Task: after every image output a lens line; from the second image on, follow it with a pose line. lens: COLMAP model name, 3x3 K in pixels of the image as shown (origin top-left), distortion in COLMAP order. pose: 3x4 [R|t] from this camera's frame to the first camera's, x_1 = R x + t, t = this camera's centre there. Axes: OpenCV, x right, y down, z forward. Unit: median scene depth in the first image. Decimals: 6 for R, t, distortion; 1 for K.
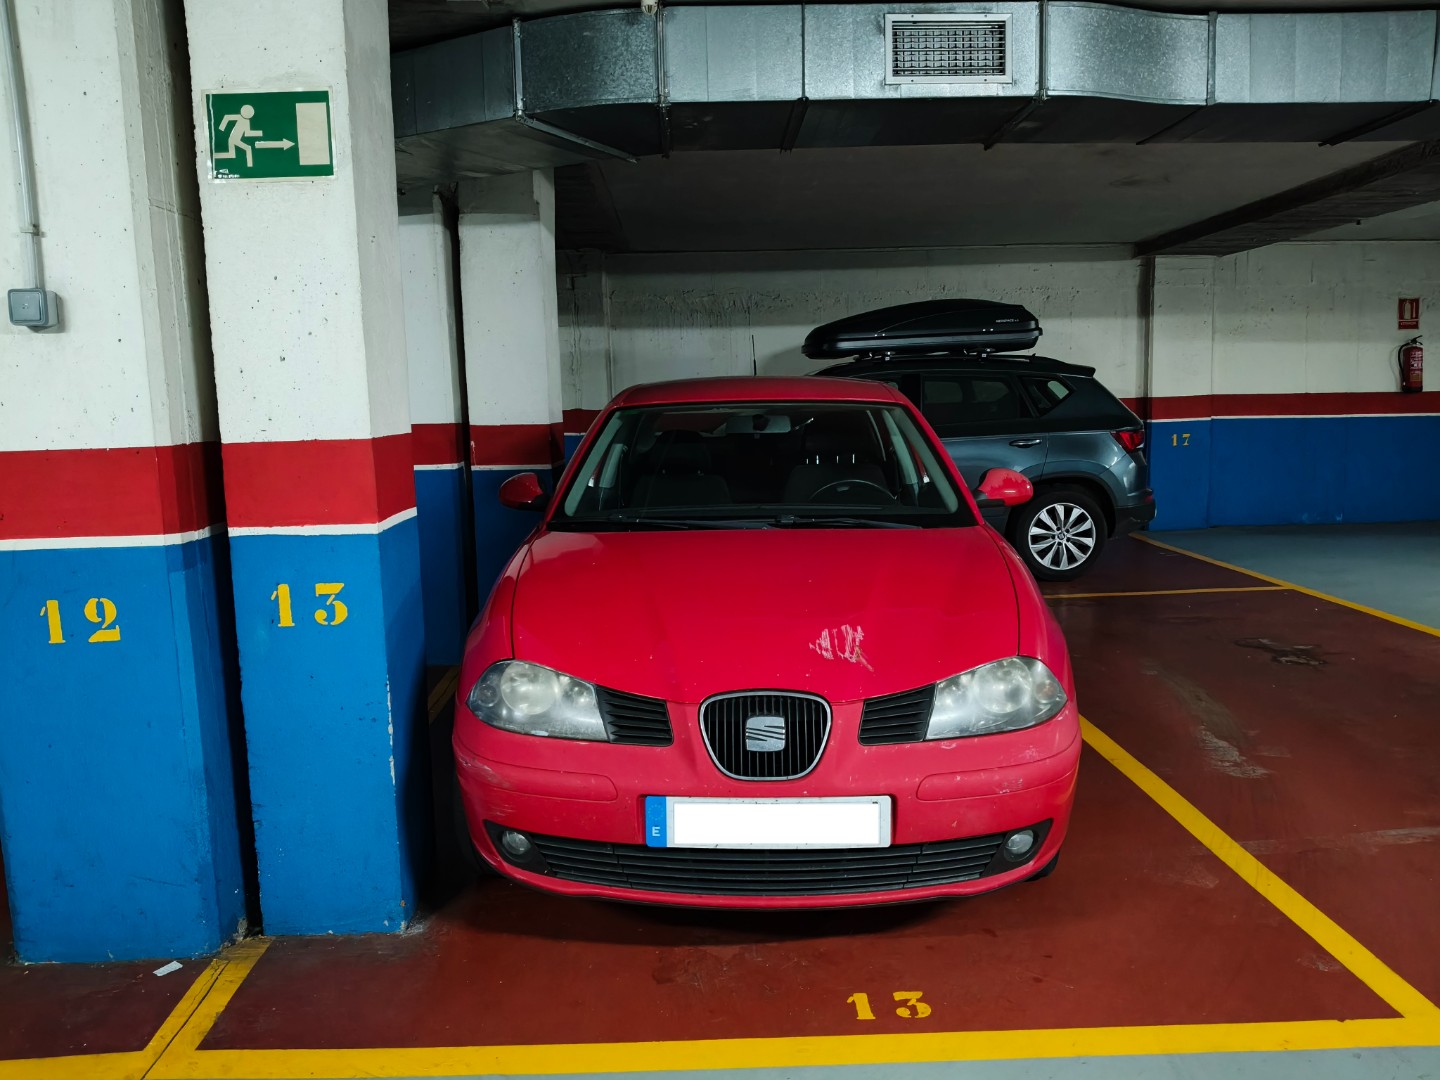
lens RADIAL K [[1106.3, 0, 717.2], [0, 1106.3, 534.8], [0, 0, 1]] dist [0.051198, -0.080385]
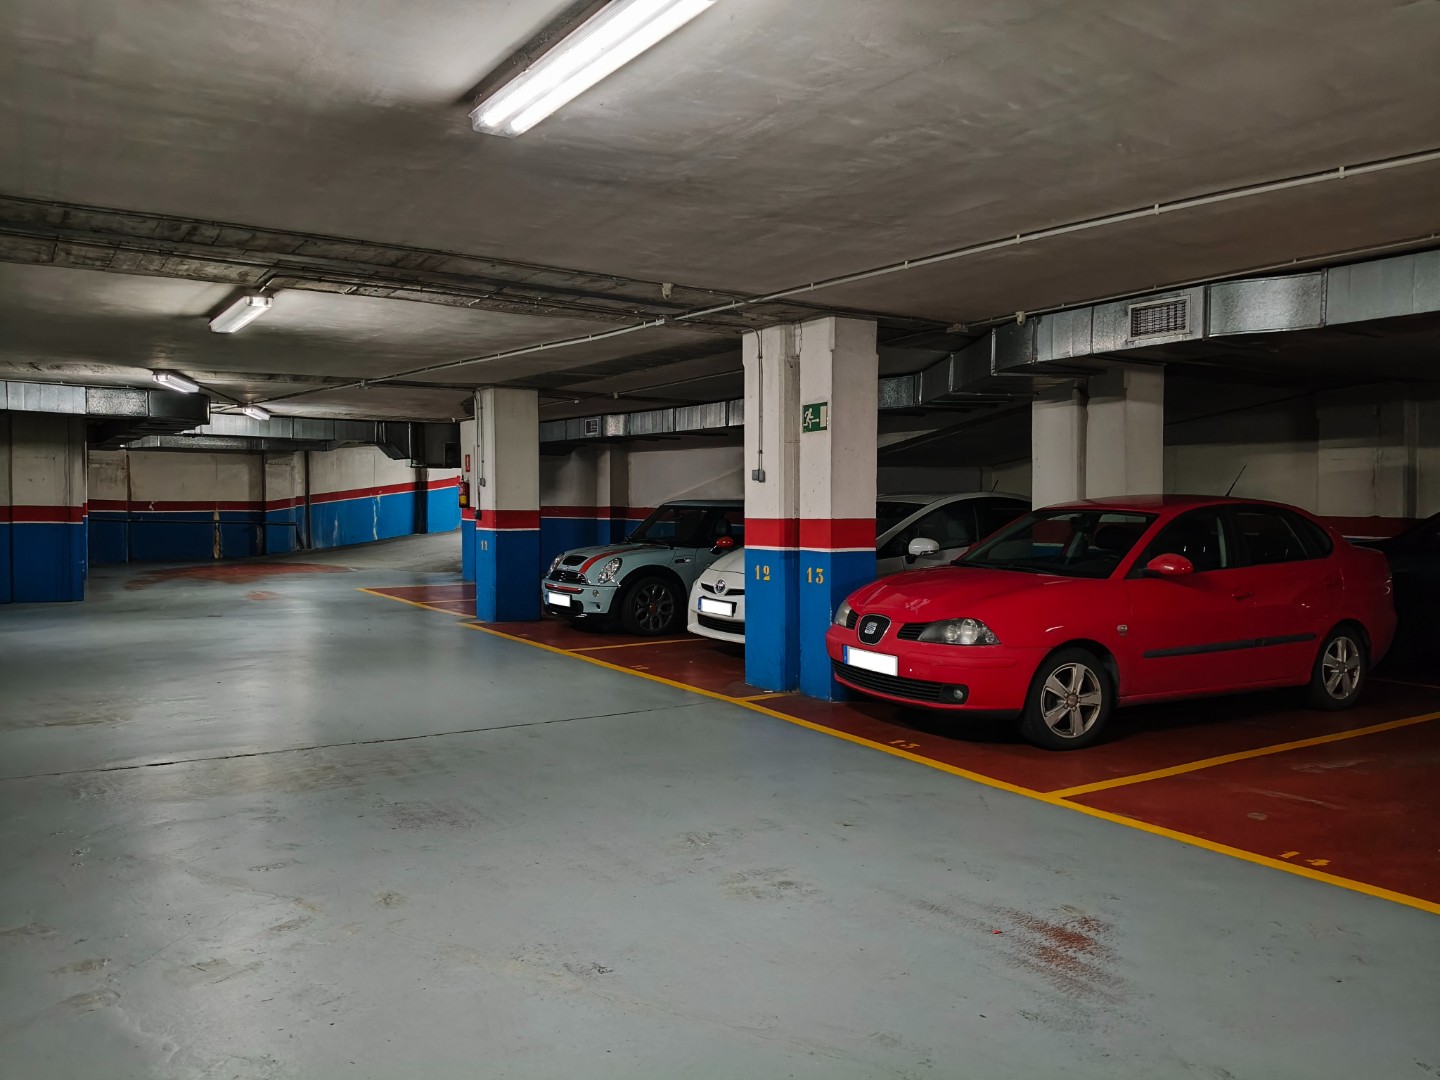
lens RADIAL K [[1106.3, 0, 717.2], [0, 1106.3, 534.8], [0, 0, 1]] dist [0.051198, -0.080385]
pose [[0.493119, 0.045815, -0.868754, 2.075251], [-0.121528, 0.992448, -0.016643, 0.038219], [0.861431, 0.113785, 0.494963, -0.669645]]
